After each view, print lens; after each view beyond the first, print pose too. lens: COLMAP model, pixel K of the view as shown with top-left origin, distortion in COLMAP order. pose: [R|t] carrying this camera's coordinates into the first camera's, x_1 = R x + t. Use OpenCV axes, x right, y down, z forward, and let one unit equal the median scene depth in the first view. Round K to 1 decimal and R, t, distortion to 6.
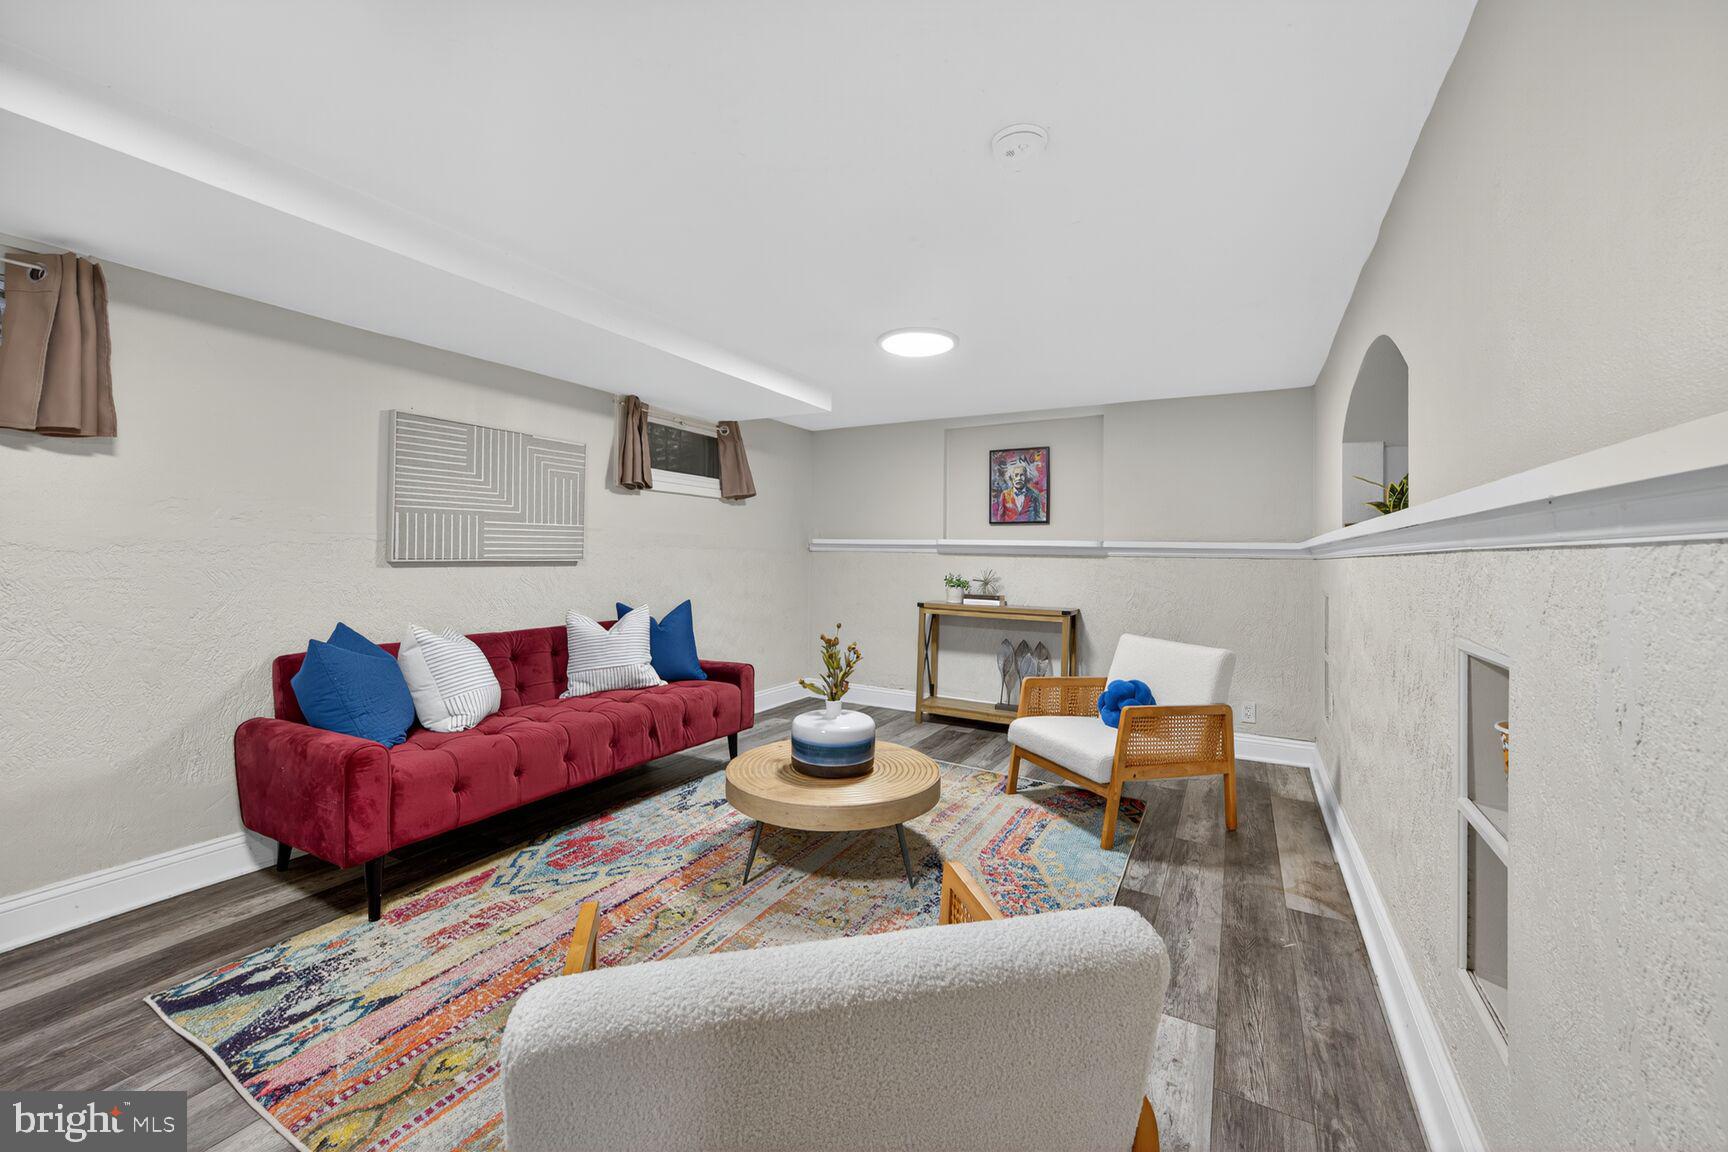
lens RADIAL K [[685.9, 0, 862.4], [0, 685.9, 540.9], [0, 0, 1]] dist [0.002773, -0.002051]
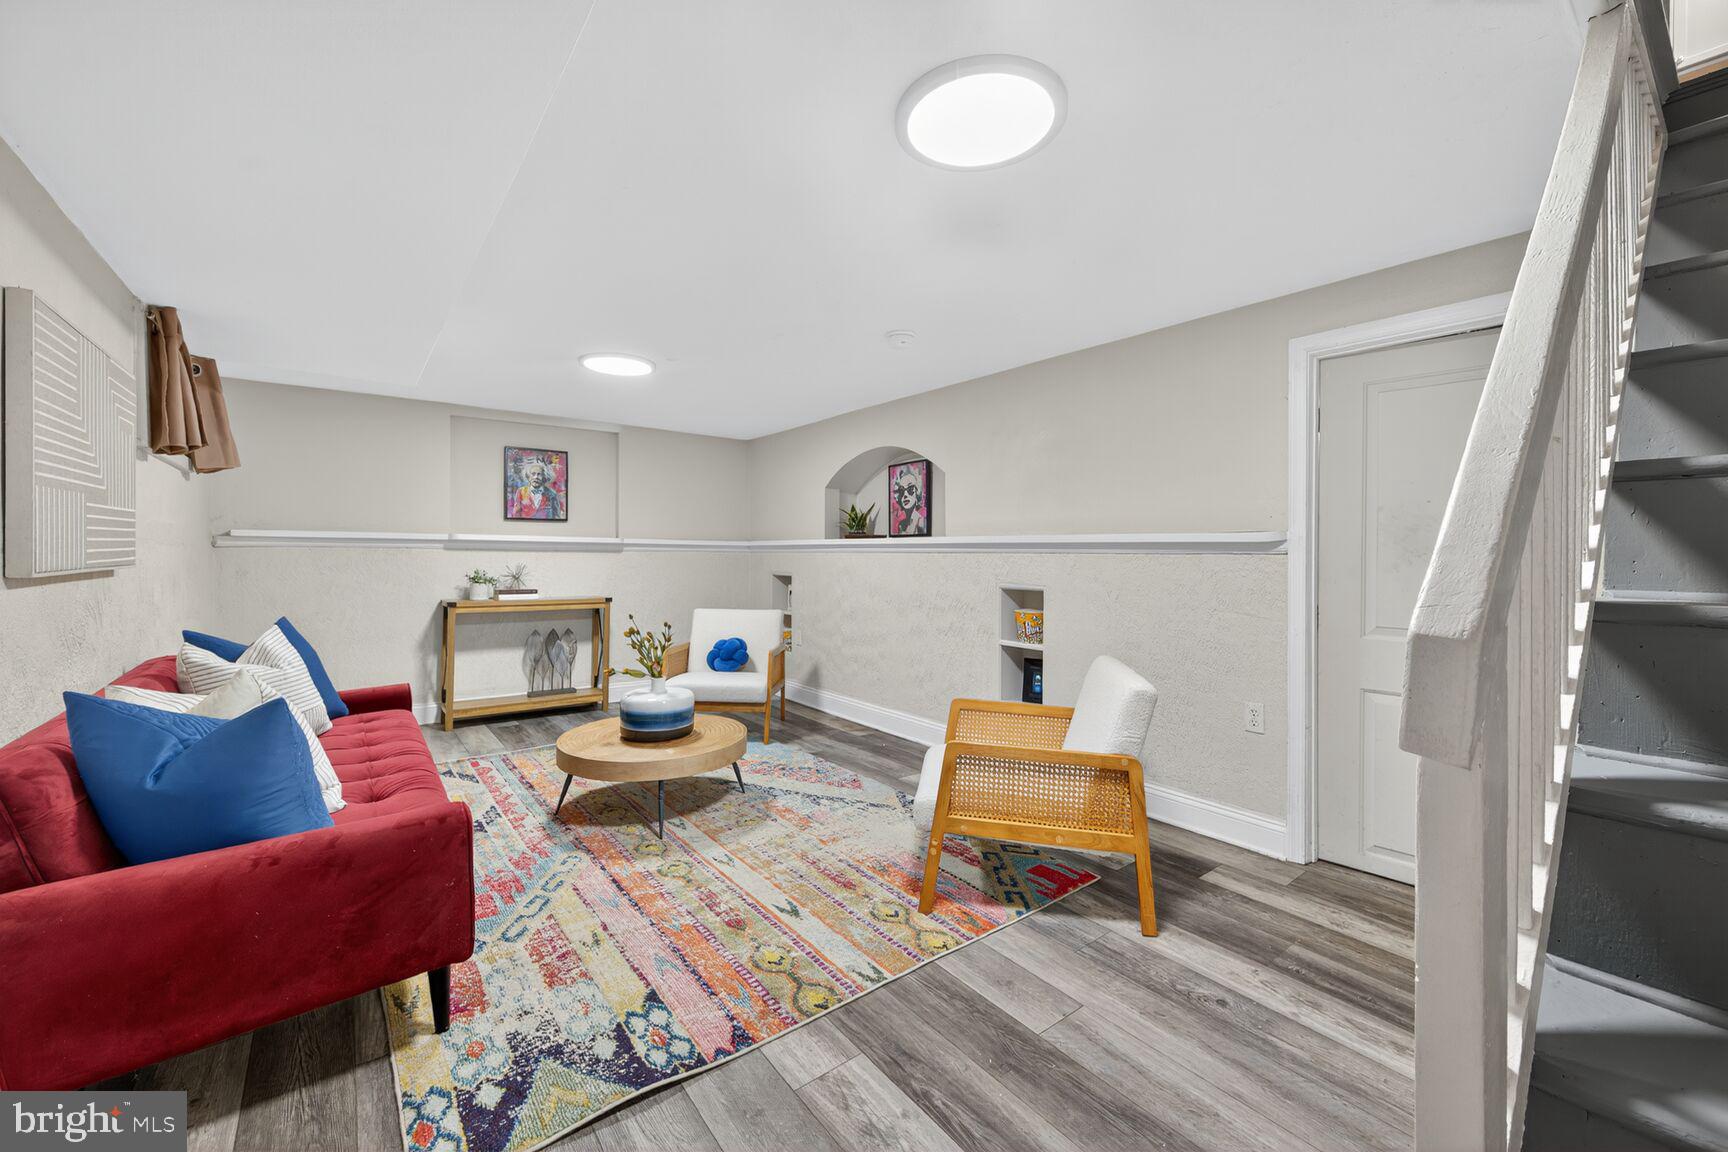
lens RADIAL K [[685.9, 0, 867.4], [0, 685.9, 562.2], [0, 0, 1]] dist [0.002773, -0.002051]
pose [[0.399879, -0.024951, 0.916228, -0.896847], [-0.020325, 0.999142, 0.036079, -0.015463], [-0.916343, -0.033049, 0.399029, 0.189373]]
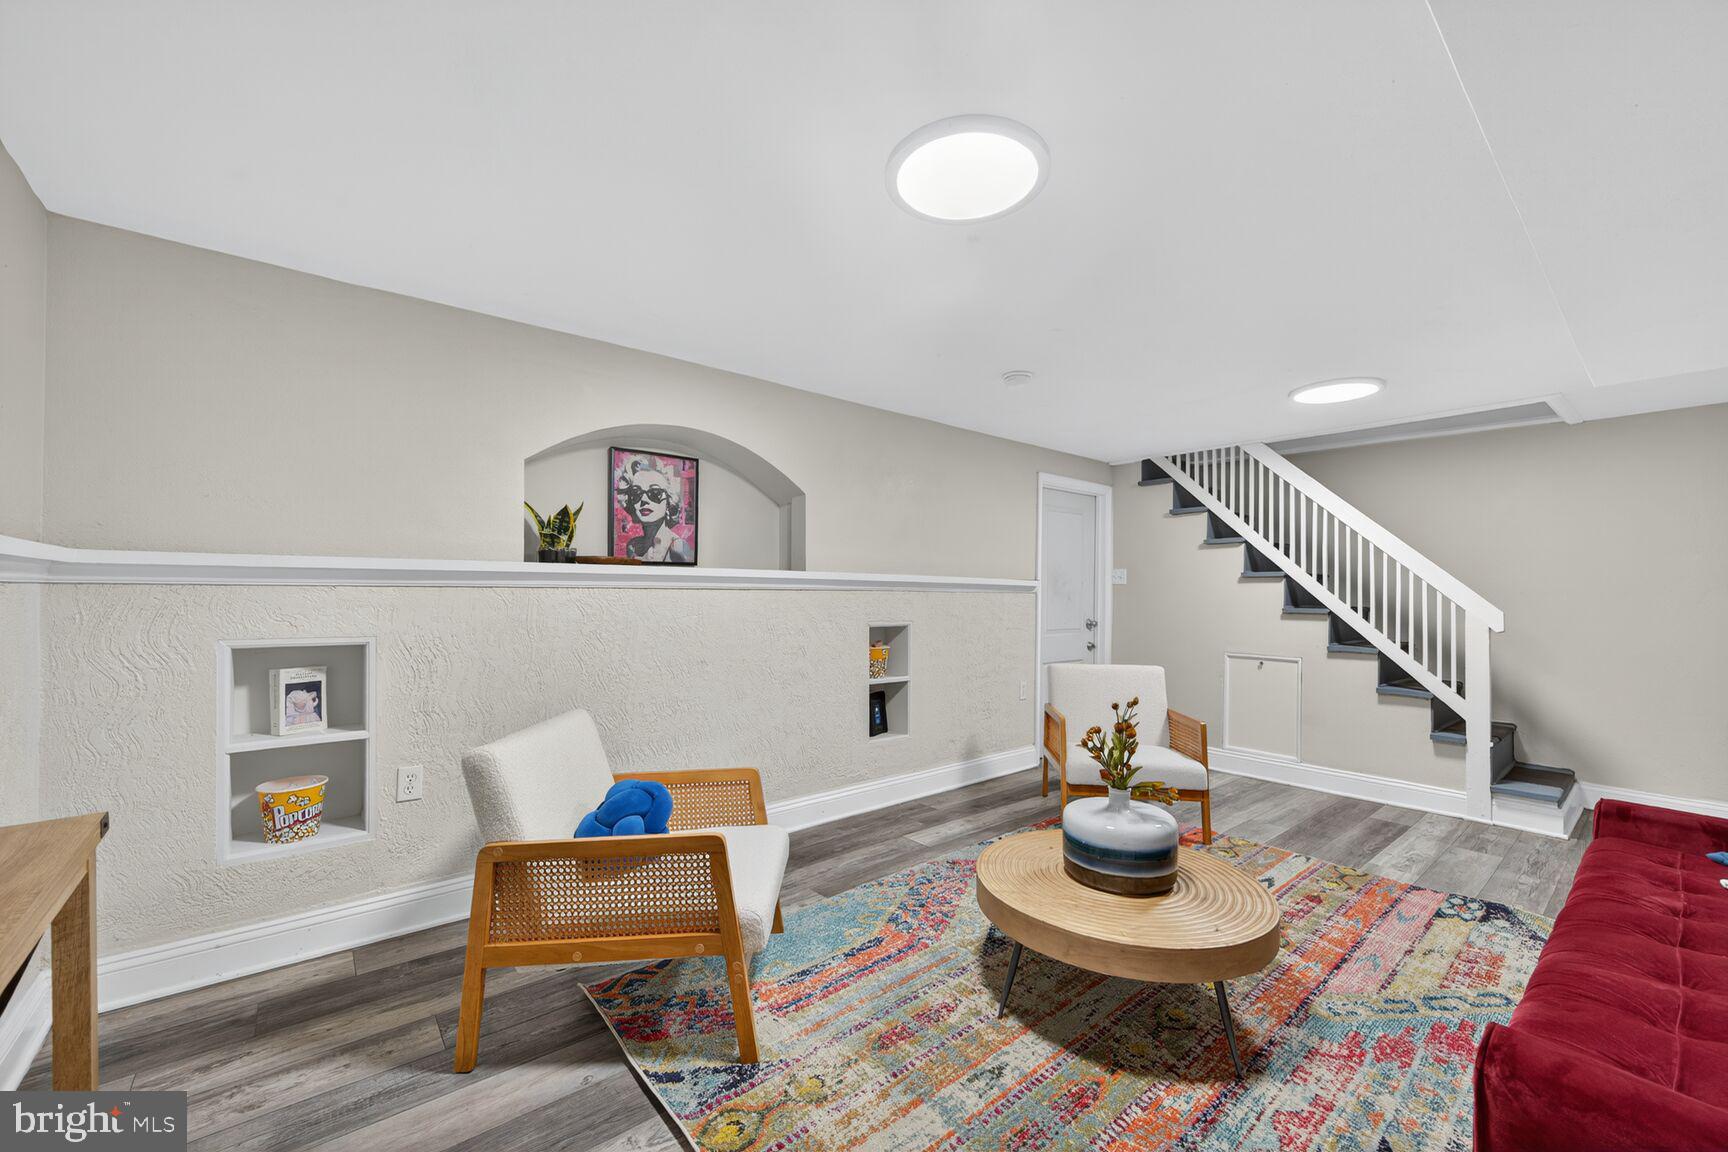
lens RADIAL K [[685.9, 0, 865.0], [0, 685.9, 591.4], [0, 0, 1]] dist [0.002773, -0.002051]
pose [[-0.930865, -0.026217, 0.364420, -0.046165], [-0.034230, 0.999293, -0.015545, 0.030215], [-0.363755, -0.026944, -0.931105, 1.686420]]
